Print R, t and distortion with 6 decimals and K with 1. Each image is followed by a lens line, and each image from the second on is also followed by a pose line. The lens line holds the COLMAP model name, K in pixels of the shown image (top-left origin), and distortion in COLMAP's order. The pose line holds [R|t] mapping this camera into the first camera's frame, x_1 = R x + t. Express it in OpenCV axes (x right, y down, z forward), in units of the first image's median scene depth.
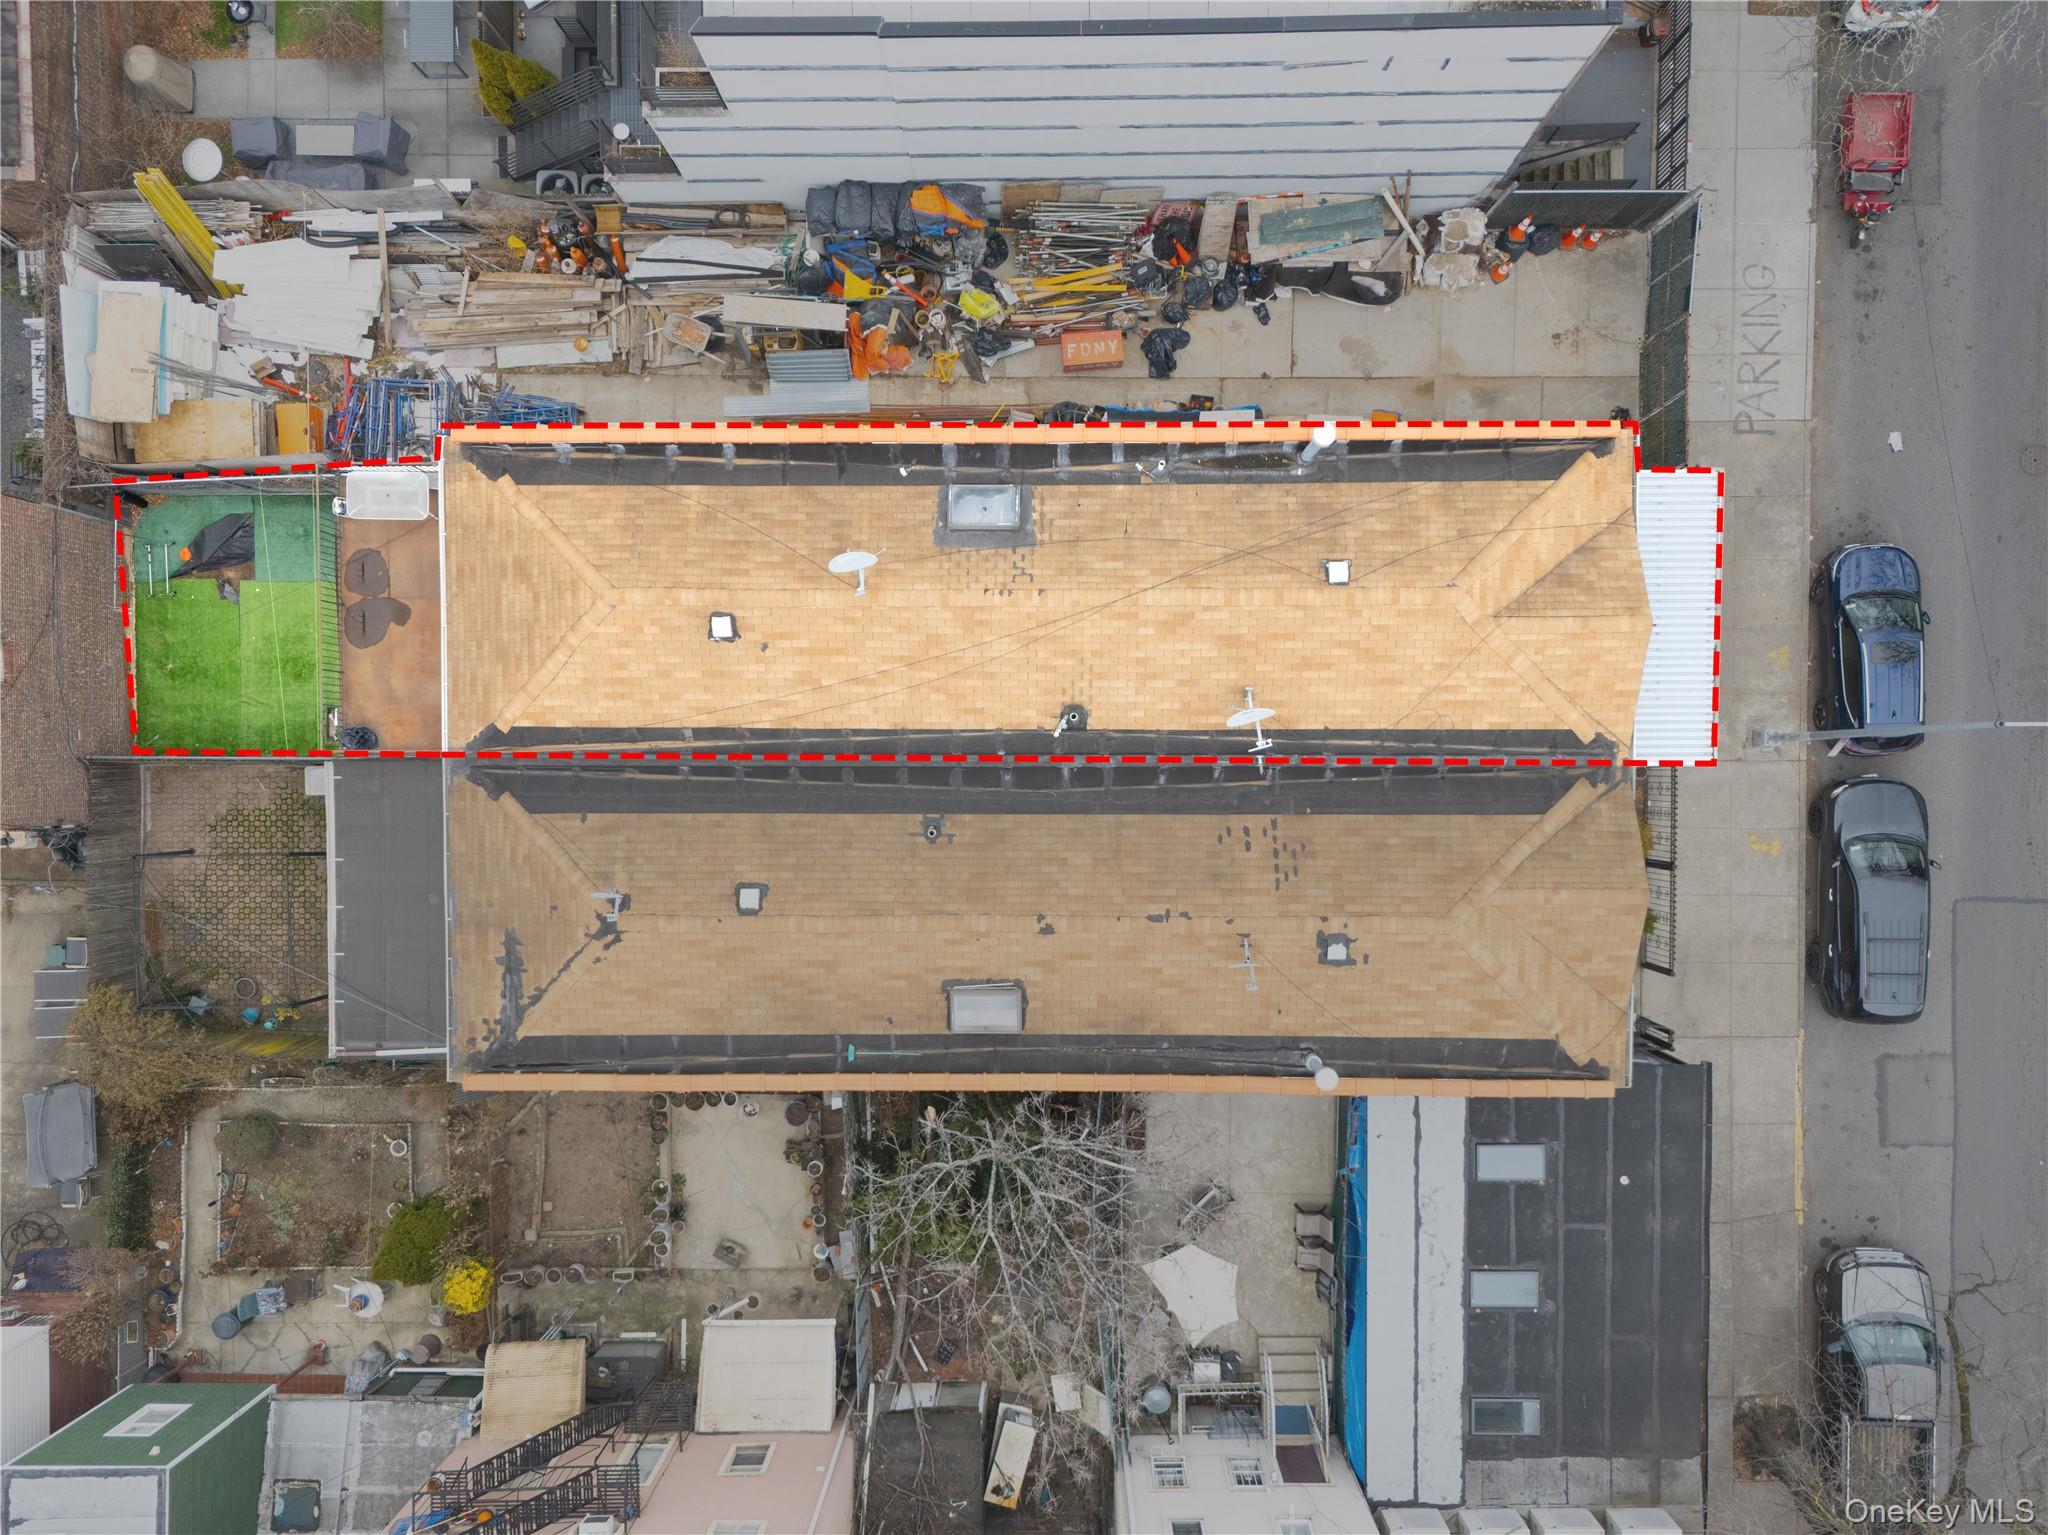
lens RADIAL K [[1527.2, 0, 1024.0], [0, 1527.2, 767.5], [0, 0, 1]] dist [-0.007743, -0.006229]
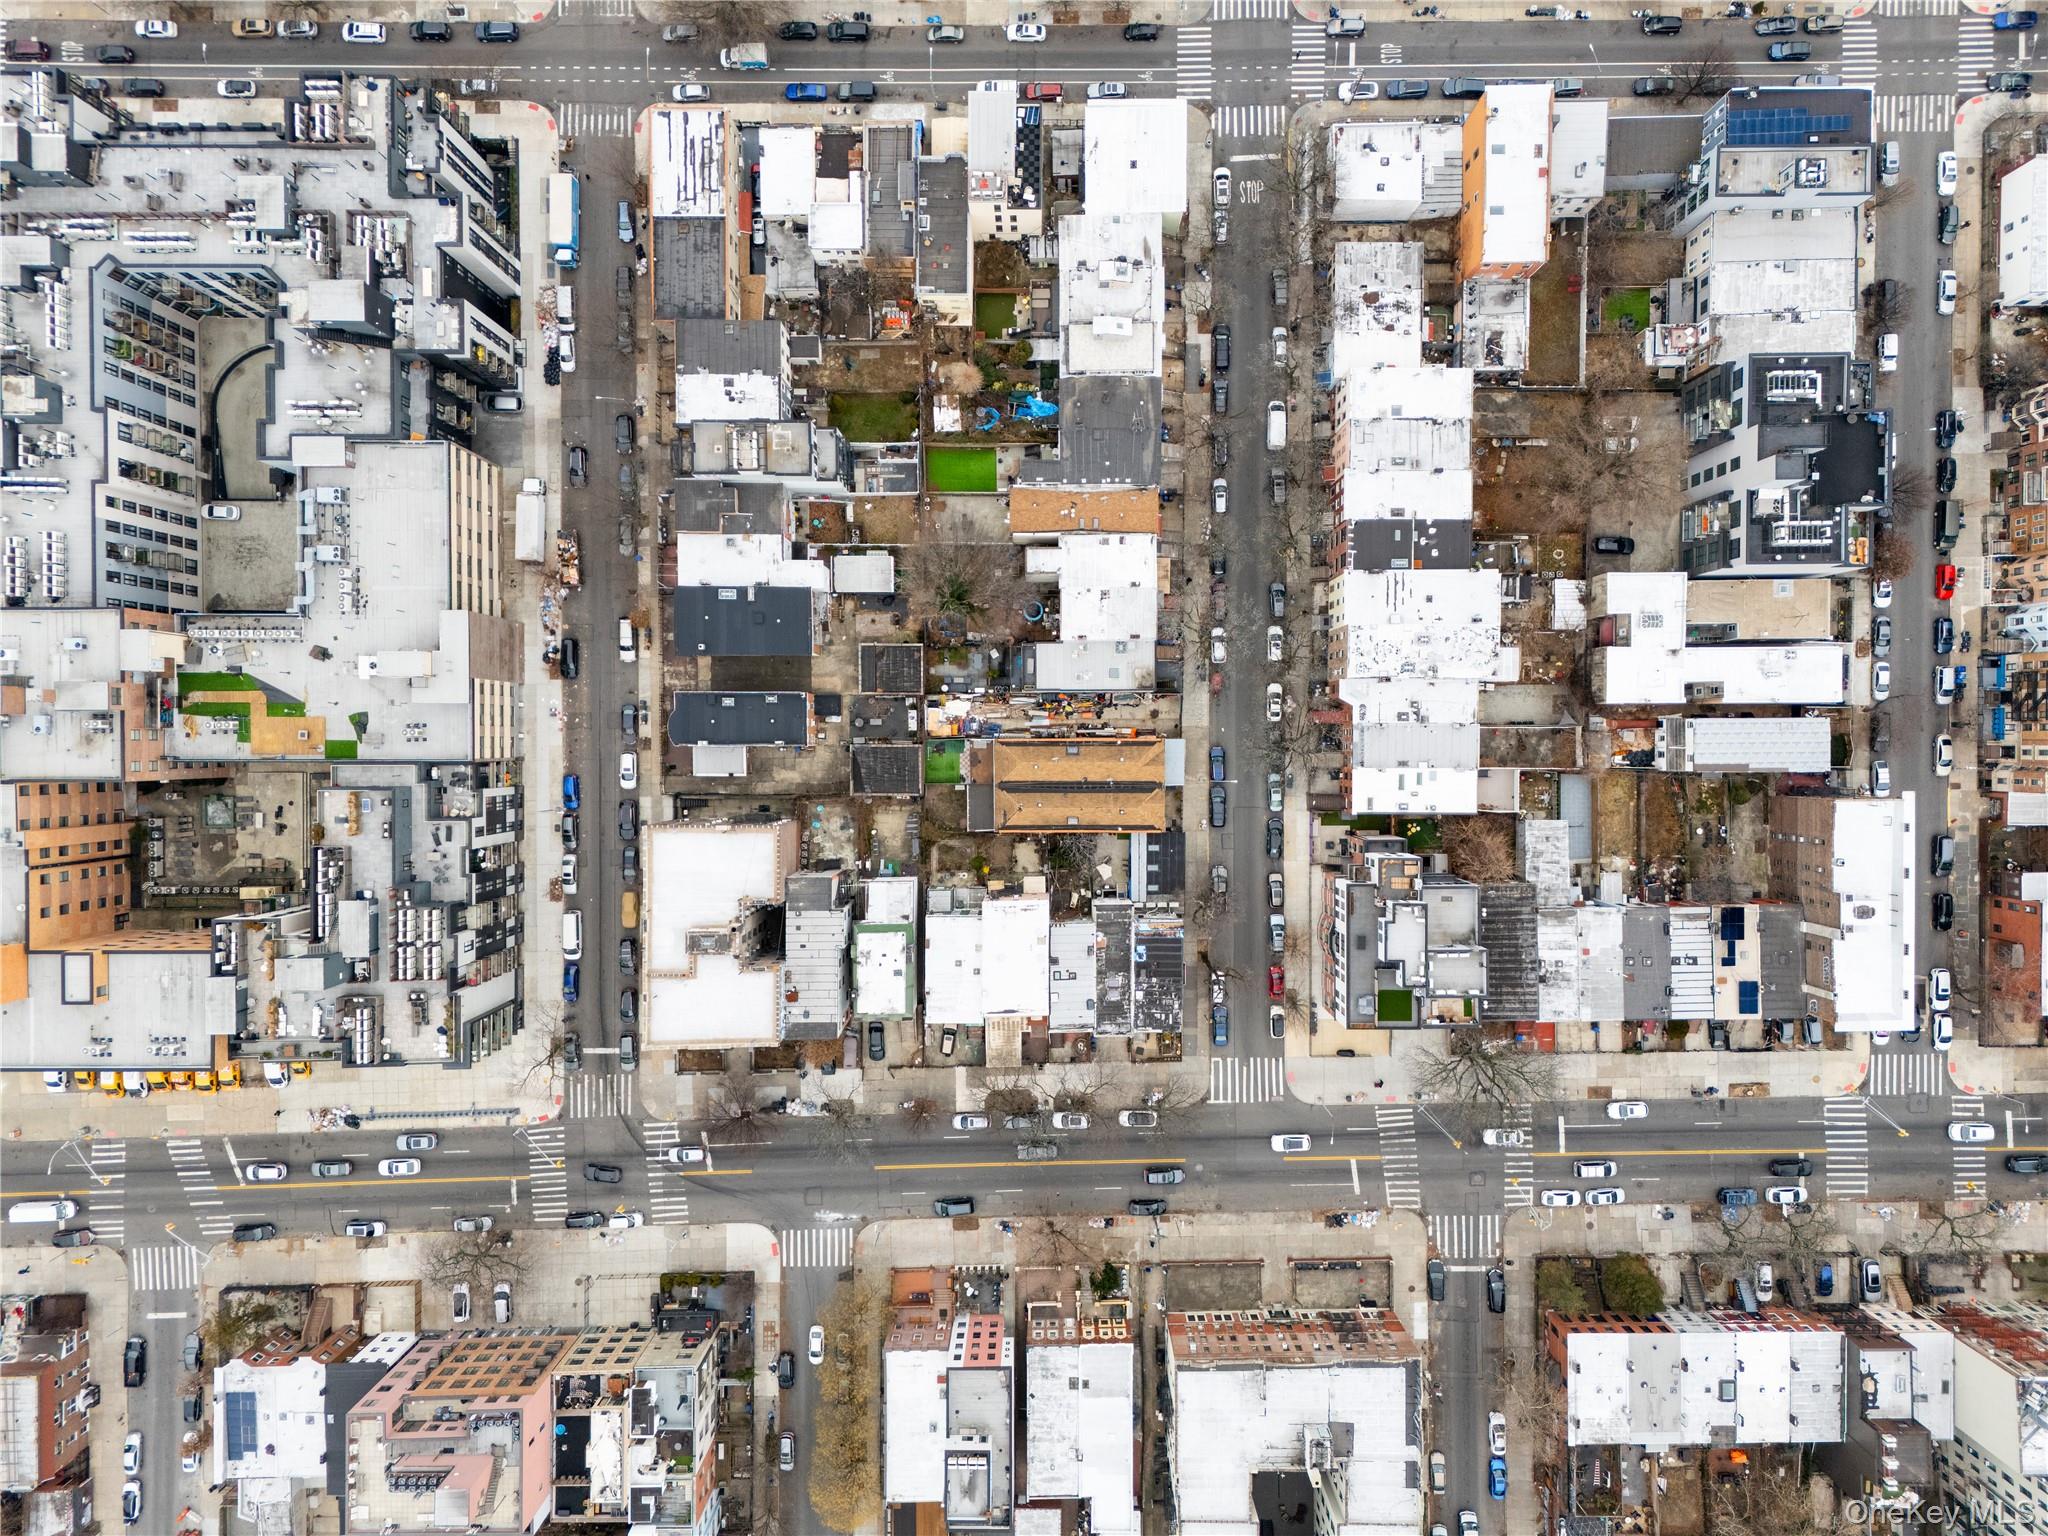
lens RADIAL K [[1527.2, 0, 1024.0], [0, 1527.2, 768.0], [0, 0, 1]] dist [-0.007743, -0.006229]
pose [[0.999832, -0.003558, 0.017961, -0.318728], [0.003194, 0.999790, 0.020220, -0.193643], [-0.018029, -0.020159, 0.999634, -5.111201]]
